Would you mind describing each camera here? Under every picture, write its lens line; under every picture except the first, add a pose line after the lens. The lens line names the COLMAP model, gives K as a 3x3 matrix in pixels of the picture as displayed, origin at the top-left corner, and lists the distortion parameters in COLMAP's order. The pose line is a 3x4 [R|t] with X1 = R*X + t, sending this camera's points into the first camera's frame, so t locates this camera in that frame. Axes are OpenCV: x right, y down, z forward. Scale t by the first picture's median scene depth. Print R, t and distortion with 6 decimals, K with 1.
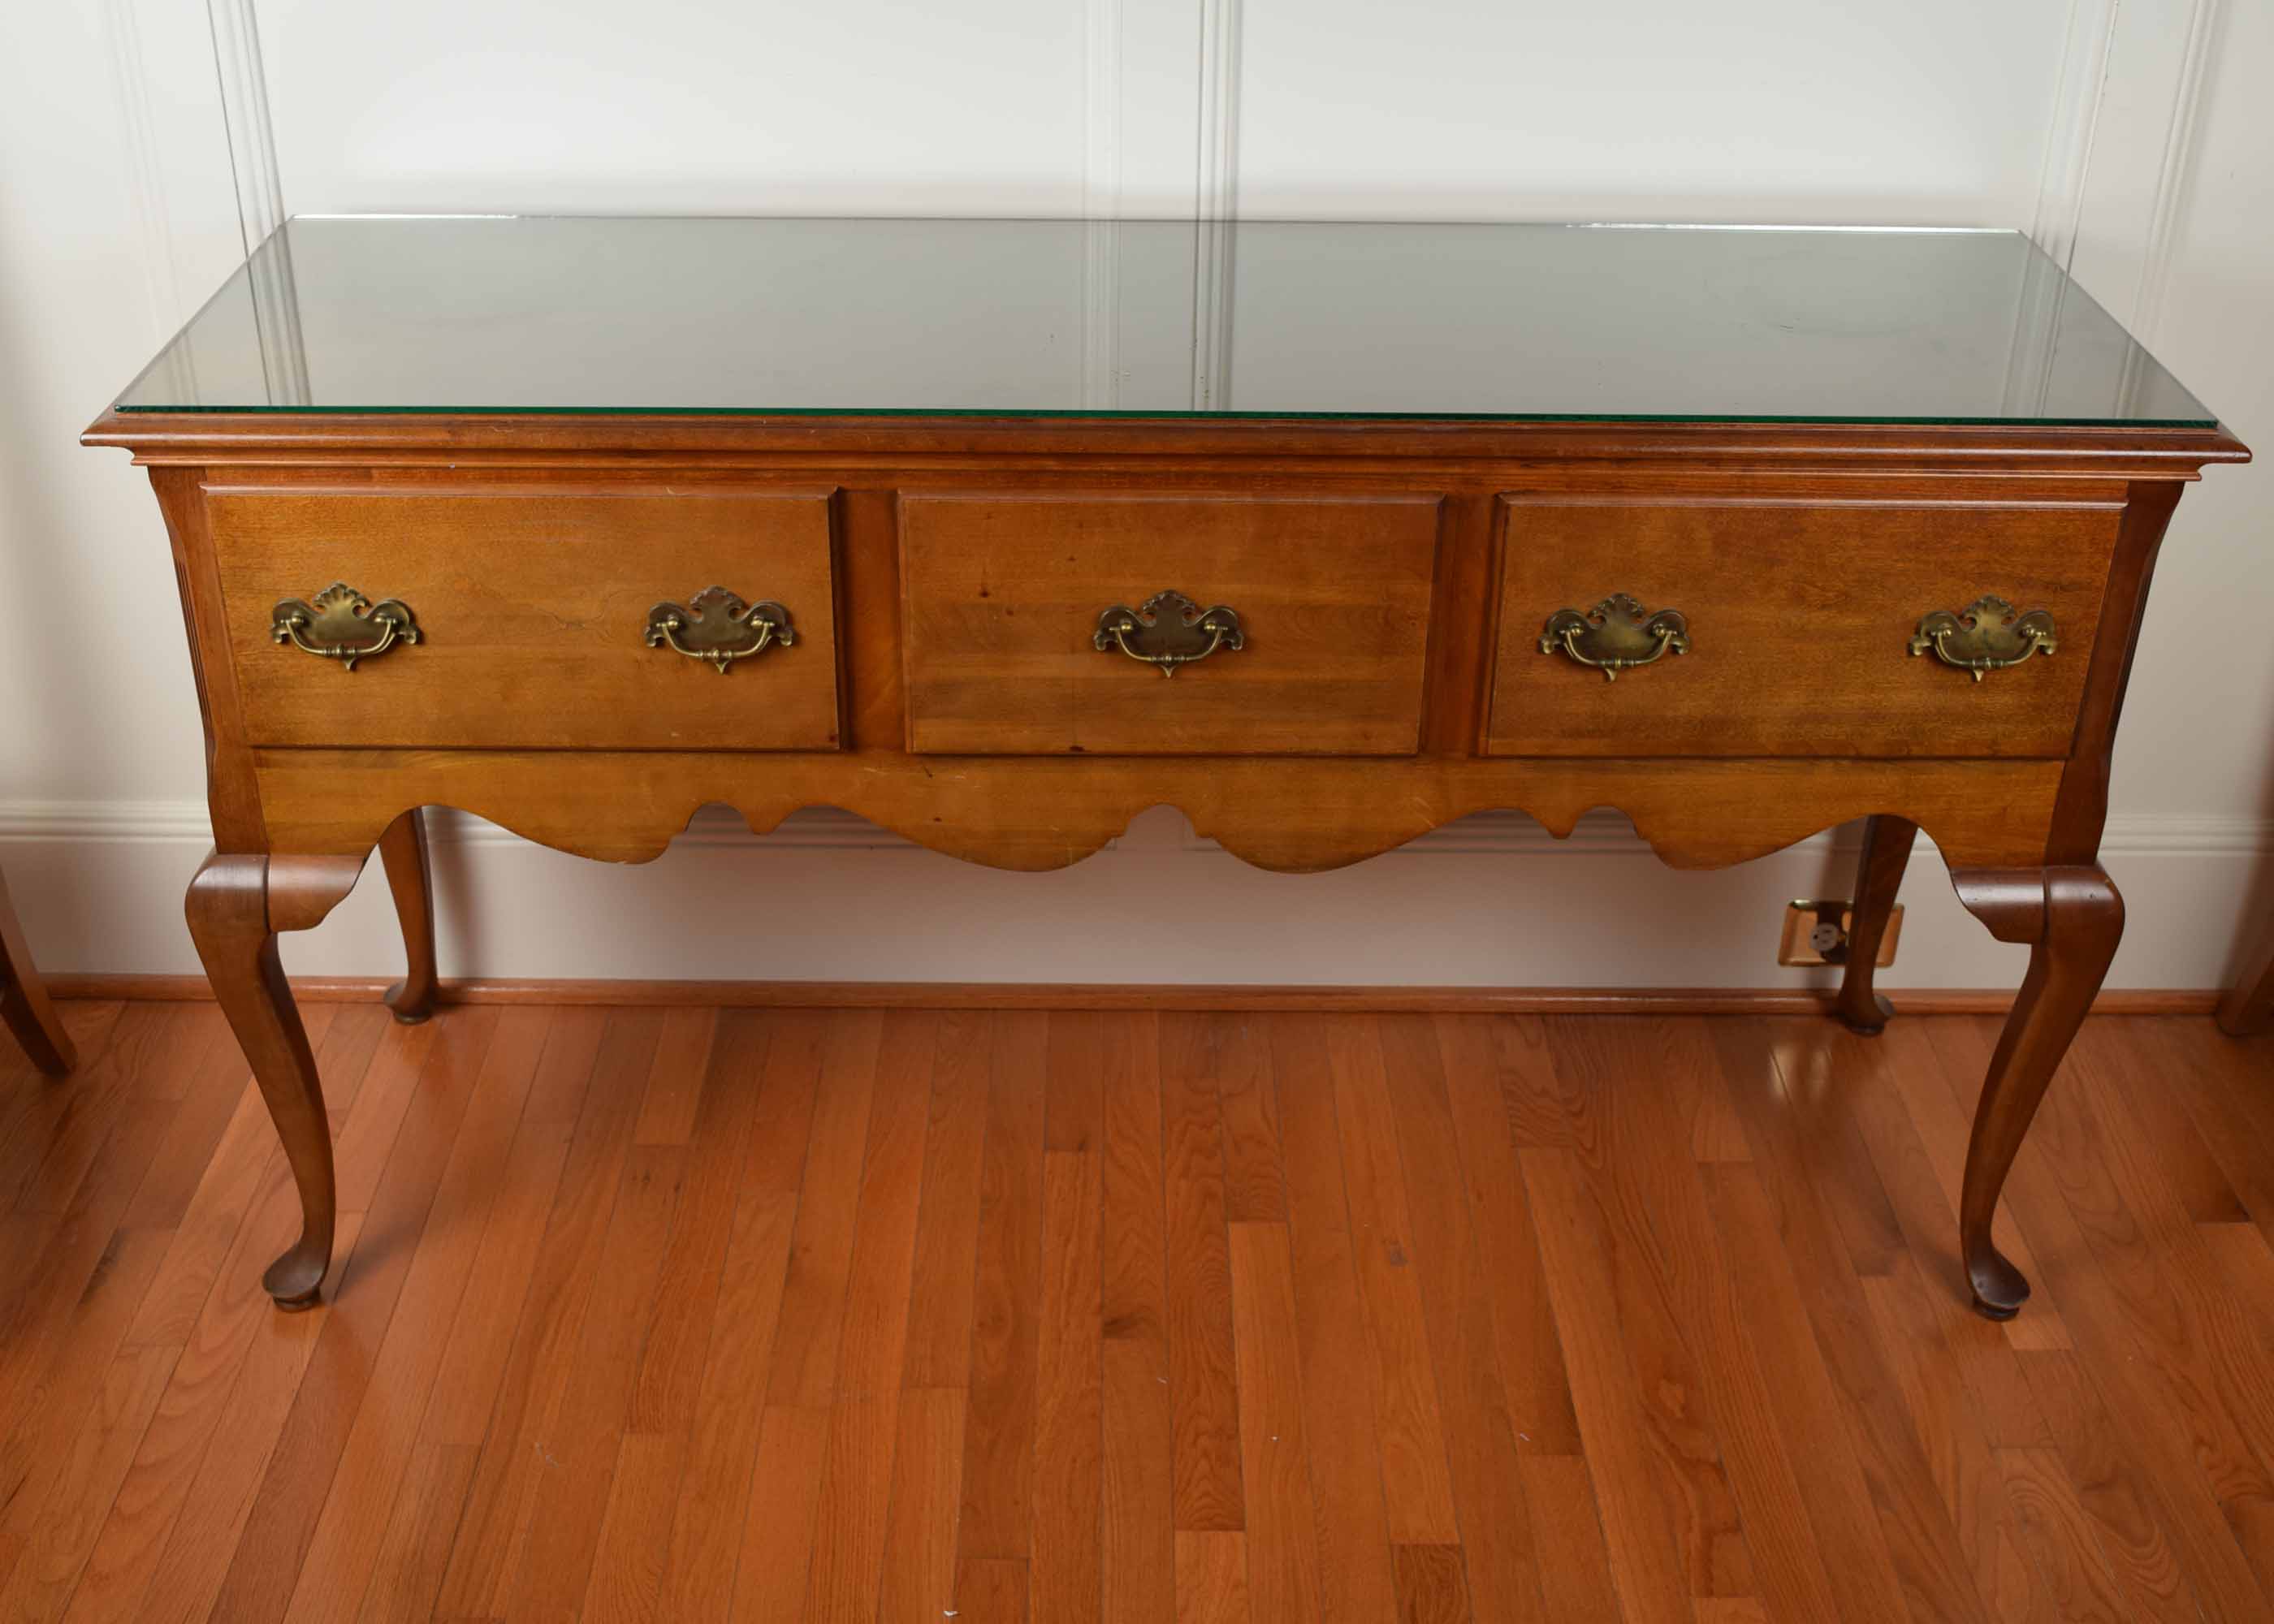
lens RADIAL K [[2564.6, 0, 1137.0], [0, 2564.6, 812.0], [0, 0, 1]] dist [-0.047558, -0.014988]
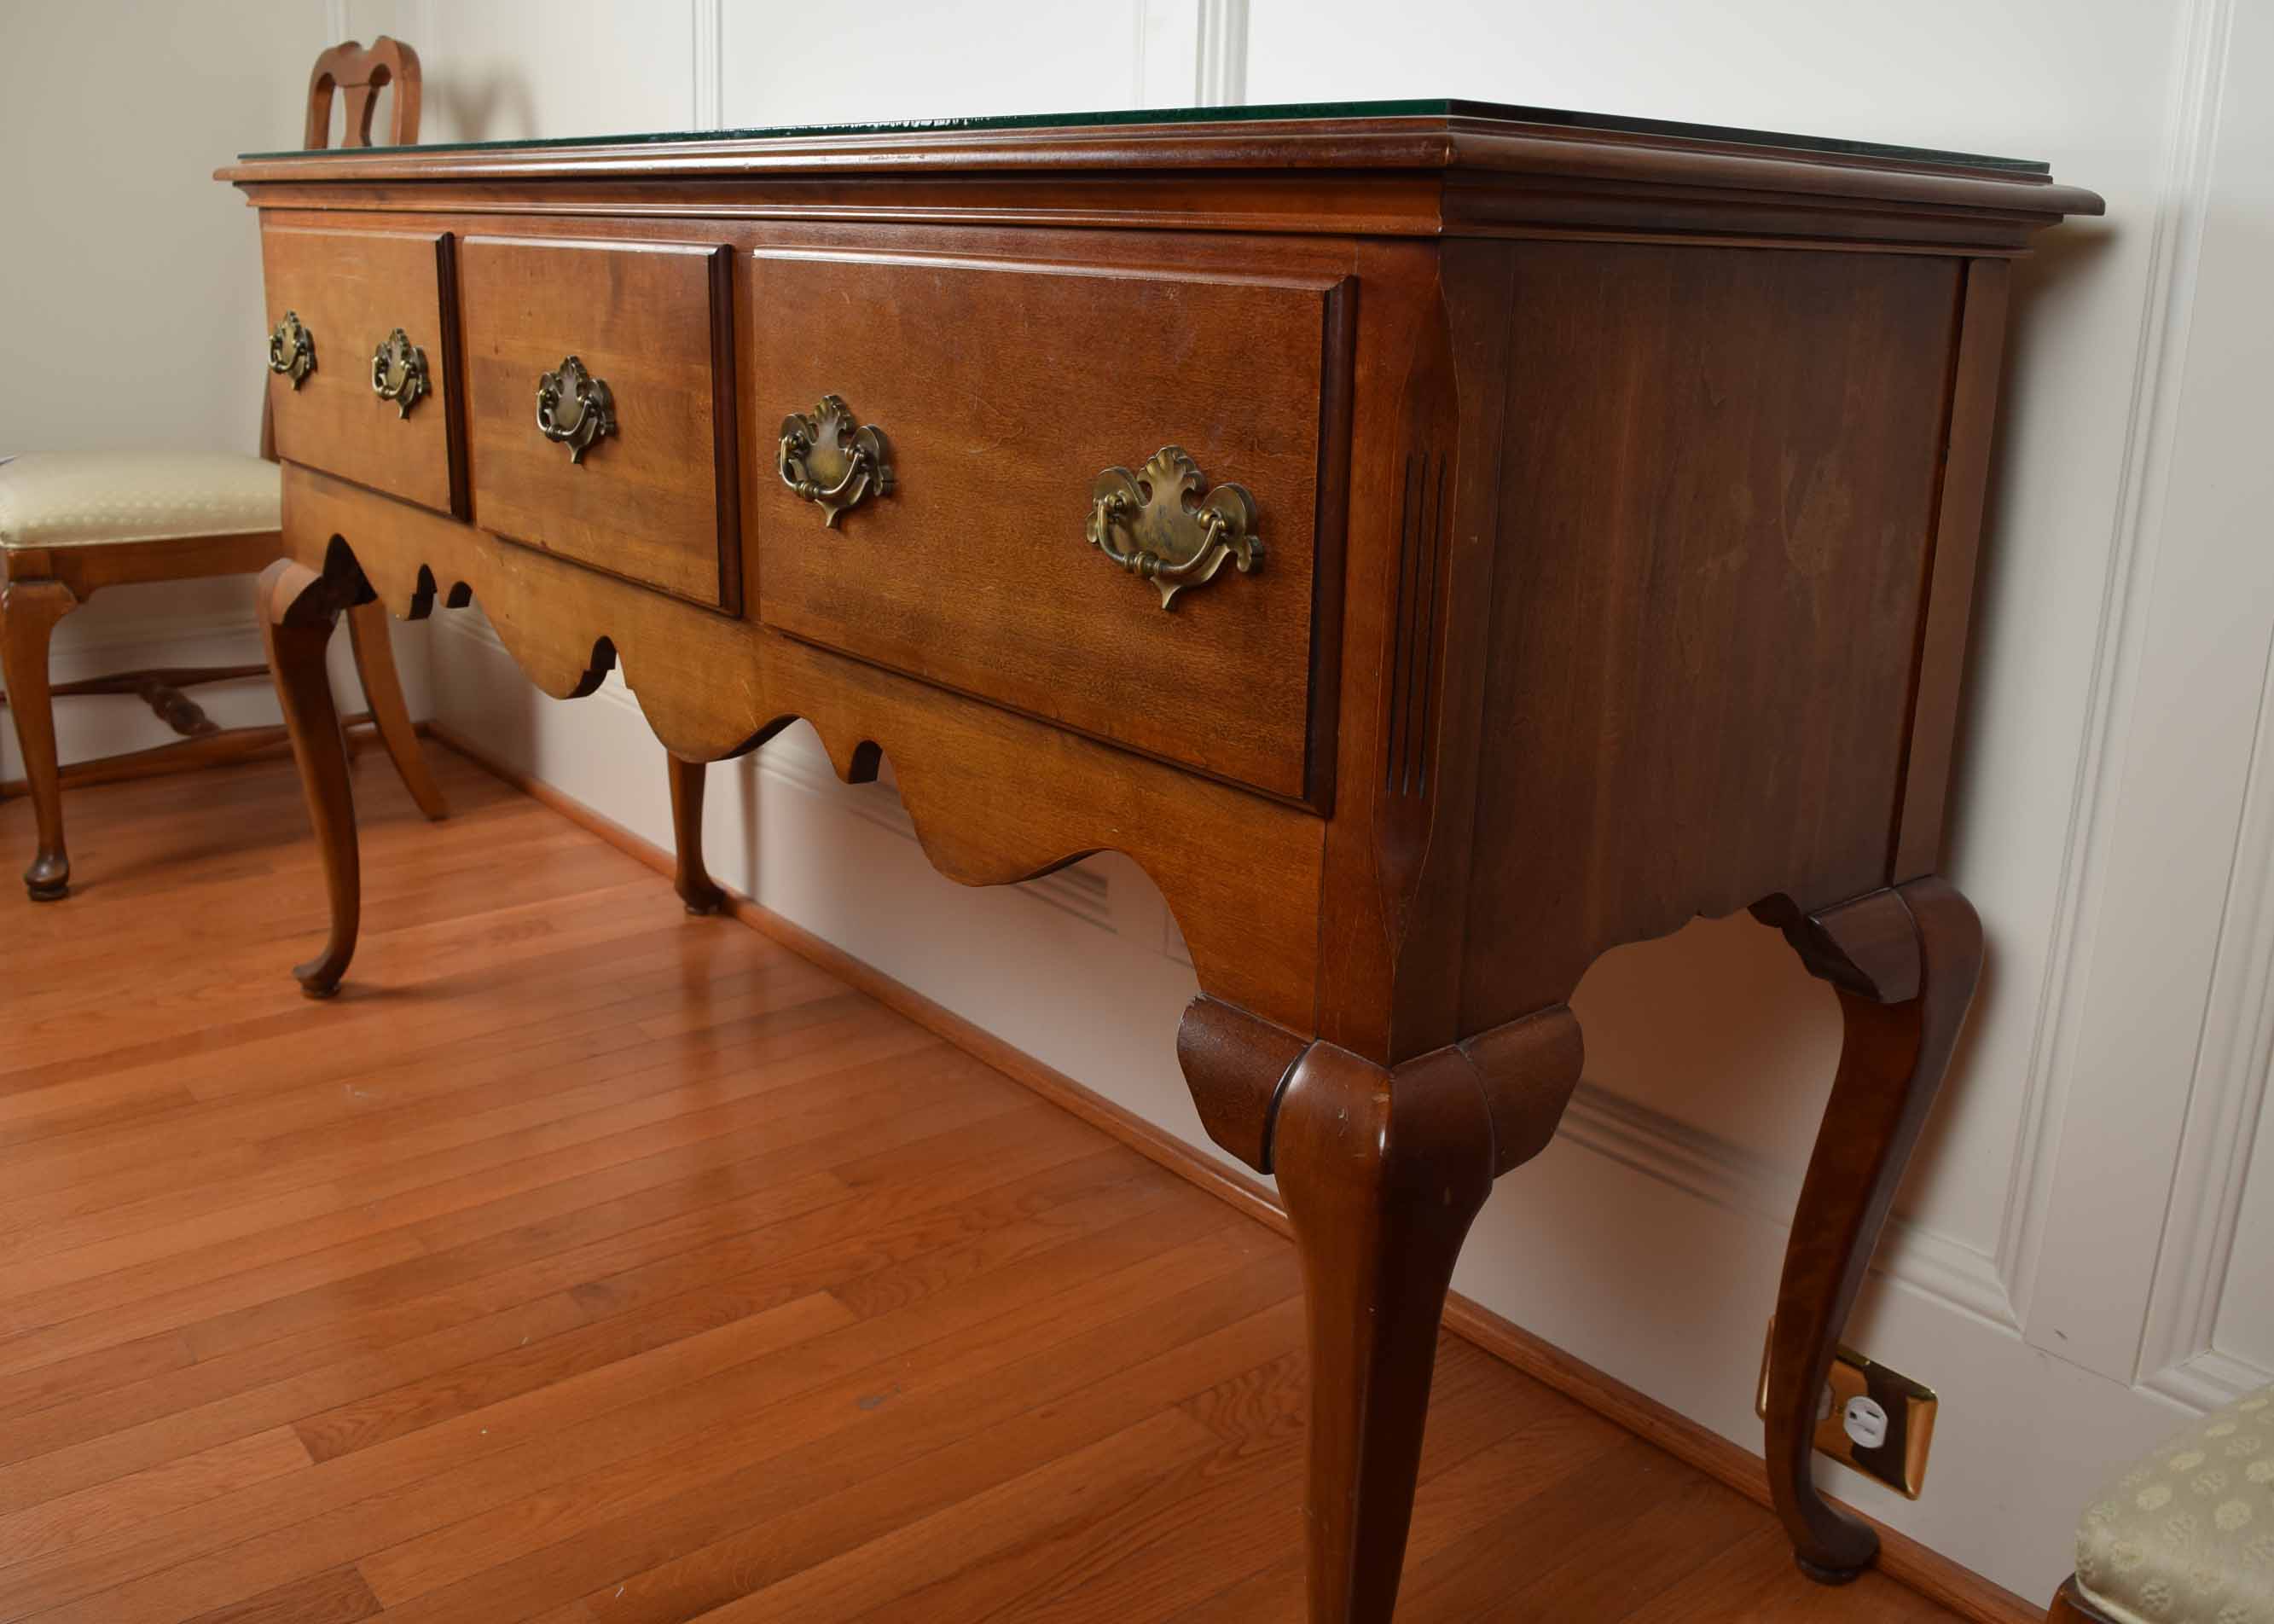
lens RADIAL K [[1967.4, 0, 1142.3], [0, 1967.4, 739.7], [0, 0, 1]] dist [-0.068435, 0.000203]
pose [[0.638428, 0.206108, -0.741572, 0.622226], [-0.403997, 0.909821, -0.094935, 0.018253], [0.655131, 0.360202, 0.664122, 0.673587]]
